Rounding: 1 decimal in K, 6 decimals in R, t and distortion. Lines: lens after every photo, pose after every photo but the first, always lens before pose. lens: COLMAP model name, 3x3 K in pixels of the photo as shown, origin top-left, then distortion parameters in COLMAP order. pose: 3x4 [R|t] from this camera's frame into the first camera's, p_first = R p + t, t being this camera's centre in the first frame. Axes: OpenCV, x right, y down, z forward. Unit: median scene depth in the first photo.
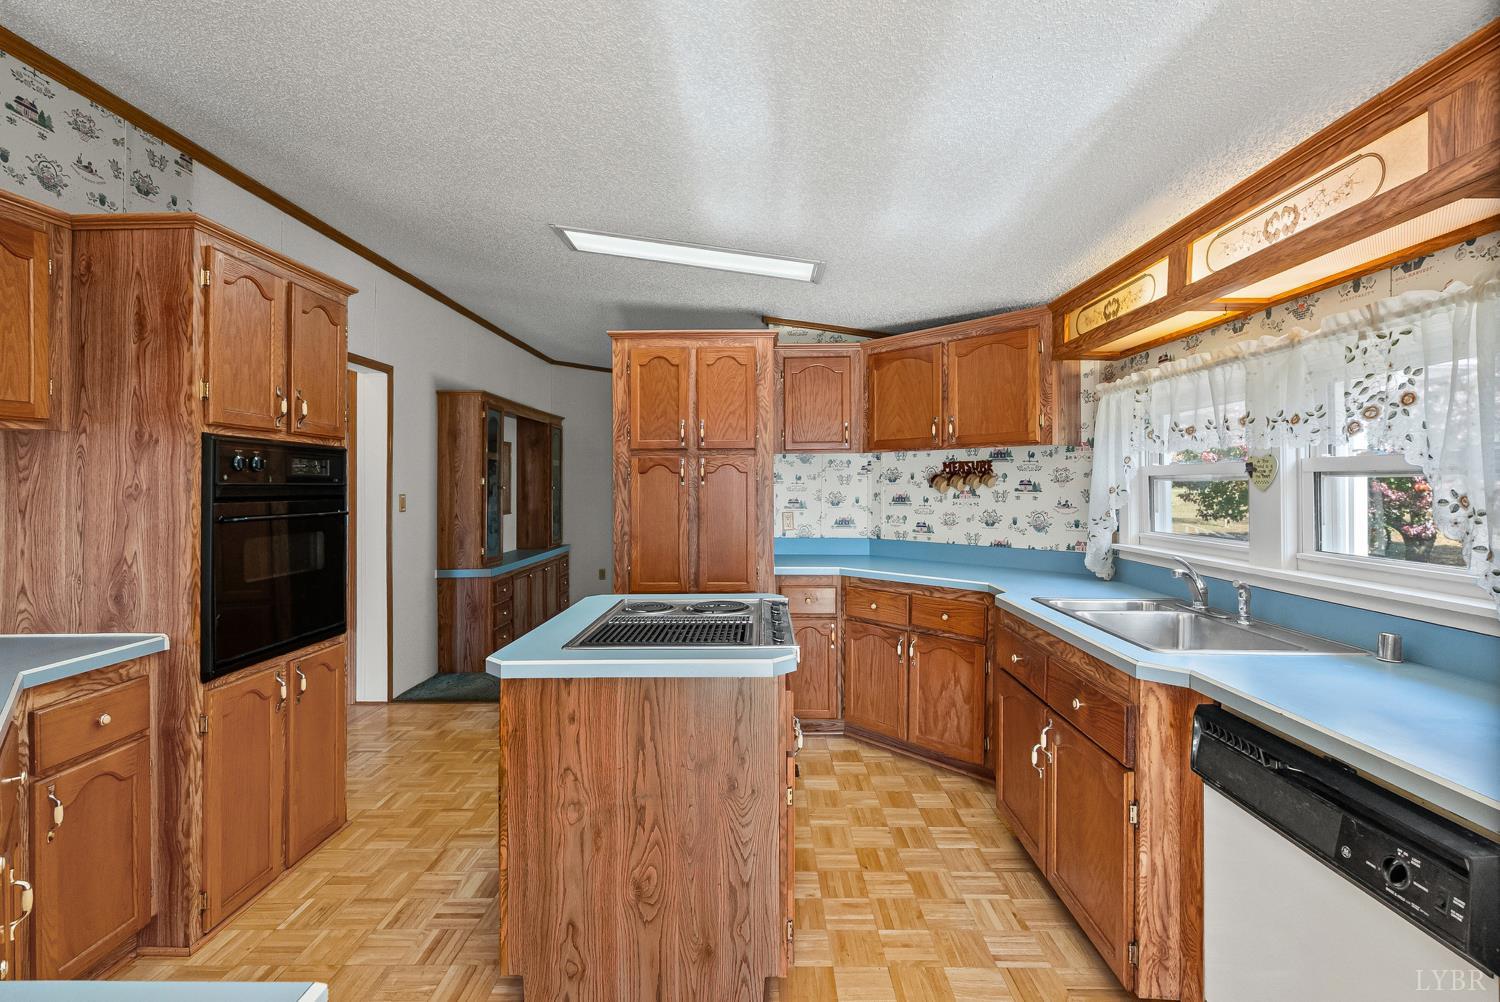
lens RADIAL K [[662.6, 0, 752.5], [0, 662.6, 486.2], [0, 0, 1]] dist [-0.007386, 0.002445]
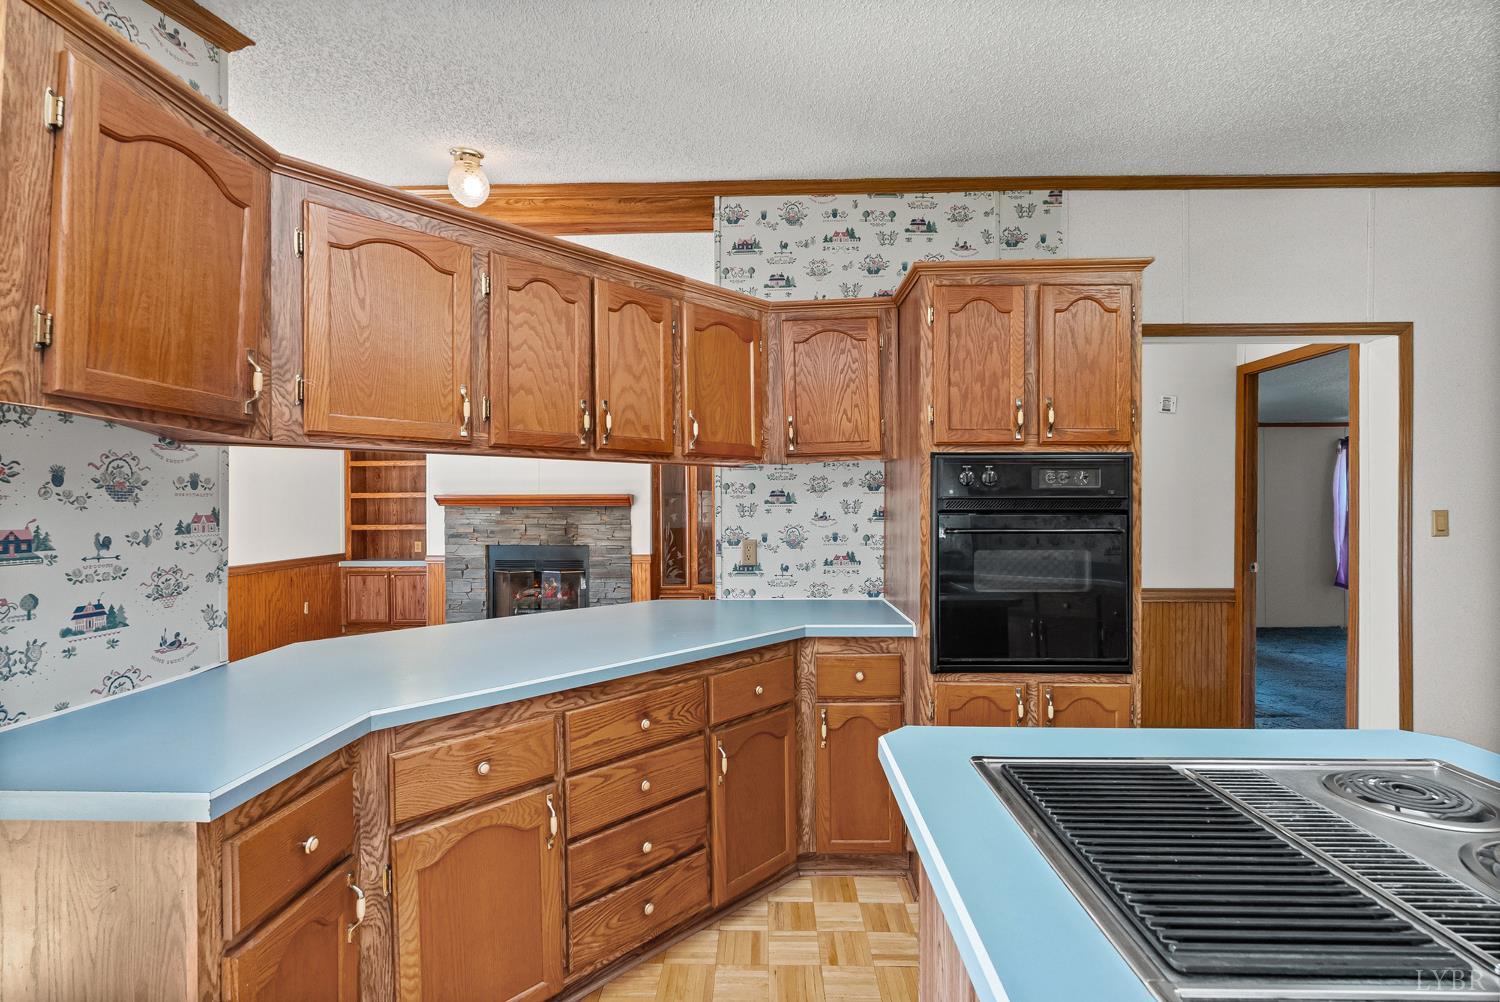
lens RADIAL K [[662.6, 0, 752.4], [0, 662.6, 502.9], [0, 0, 1]] dist [-0.007386, 0.002445]
pose [[-0.004245, 0.006052, -0.999973, 0.250280], [0.004314, 0.999972, 0.006034, -0.002547], [0.999982, -0.004288, -0.004271, 0.574938]]
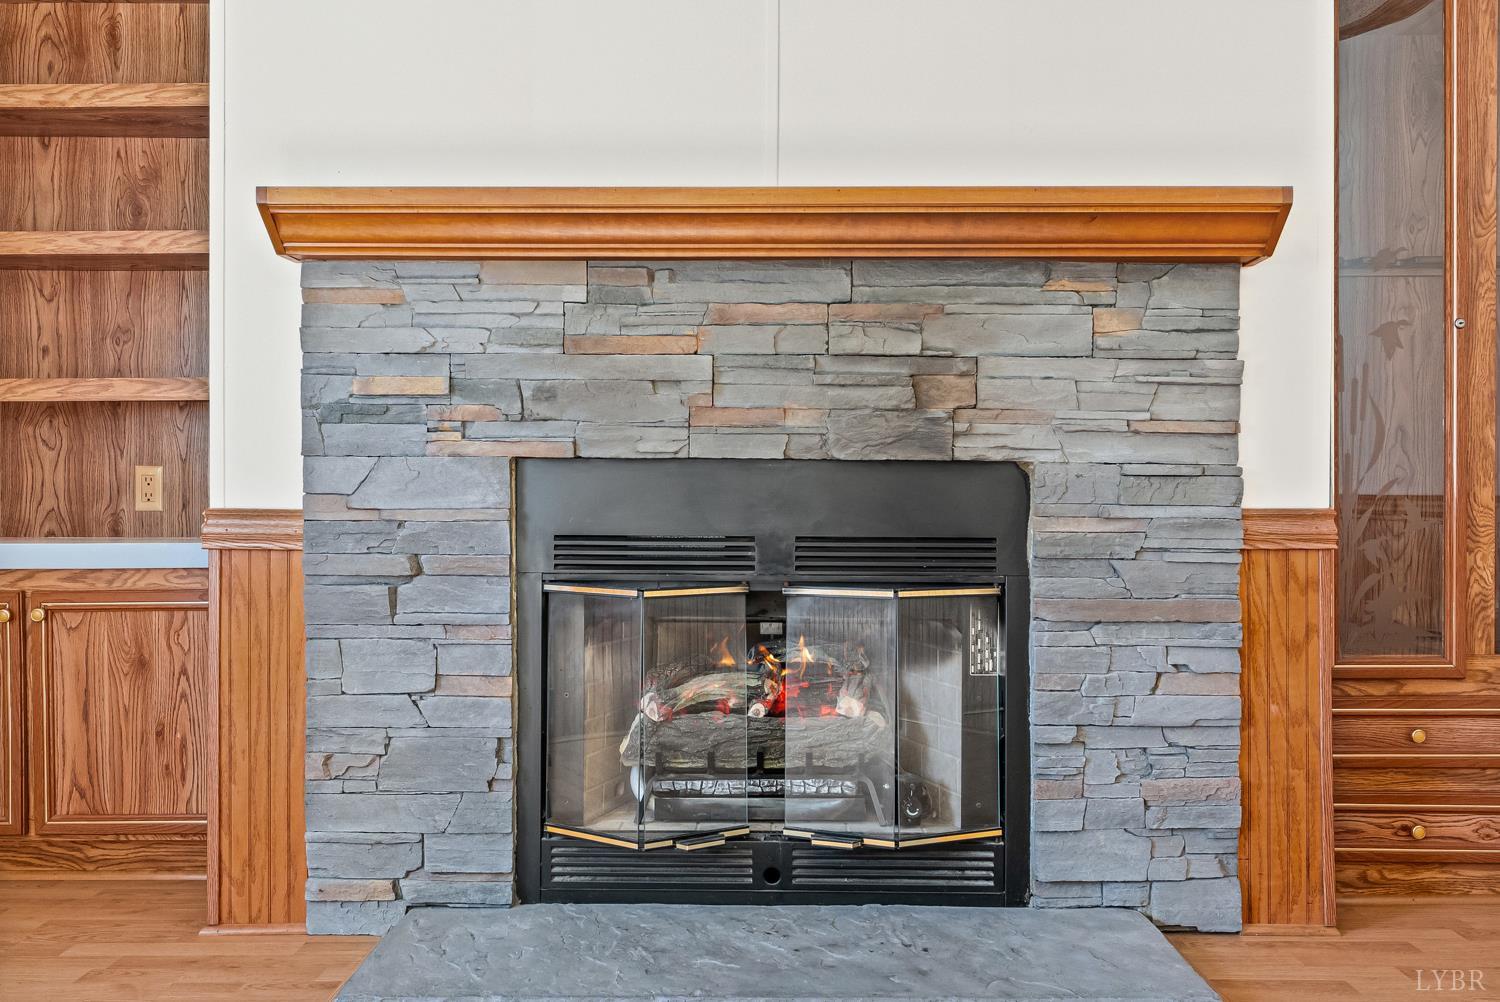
lens RADIAL K [[1219.3, 0, 747.9], [0, 1219.3, 491.1], [0, 0, 1]] dist [0.003970, -0.000794]
pose [[0.018778, 0.013989, -0.999726, -1.322195], [0.000614, 0.999902, 0.014003, 0.179745], [0.999823, -0.000877, 0.018768, -0.282400]]
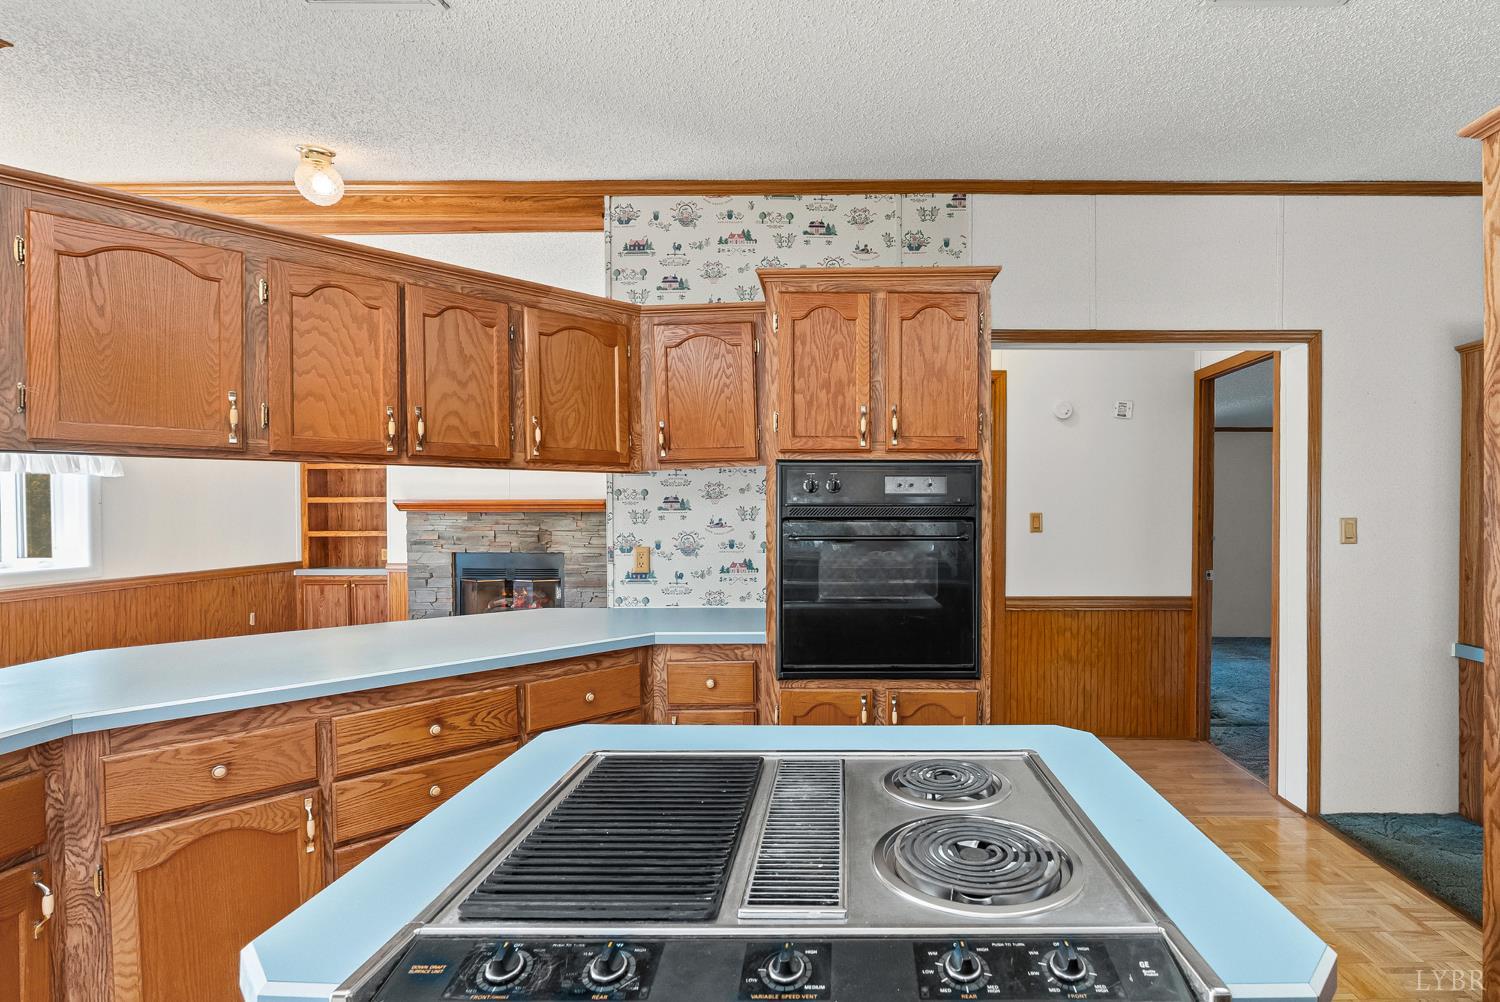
lens RADIAL K [[703.7, 0, 839.7], [0, 703.7, 513.1], [0, 0, 1]] dist [-0.002902, -0.000378]
pose [[0.026344, 0.013315, -0.999564, 0.310079], [0.002279, 0.999908, 0.013380, -0.004569], [0.999650, -0.002630, 0.026311, 0.880635]]
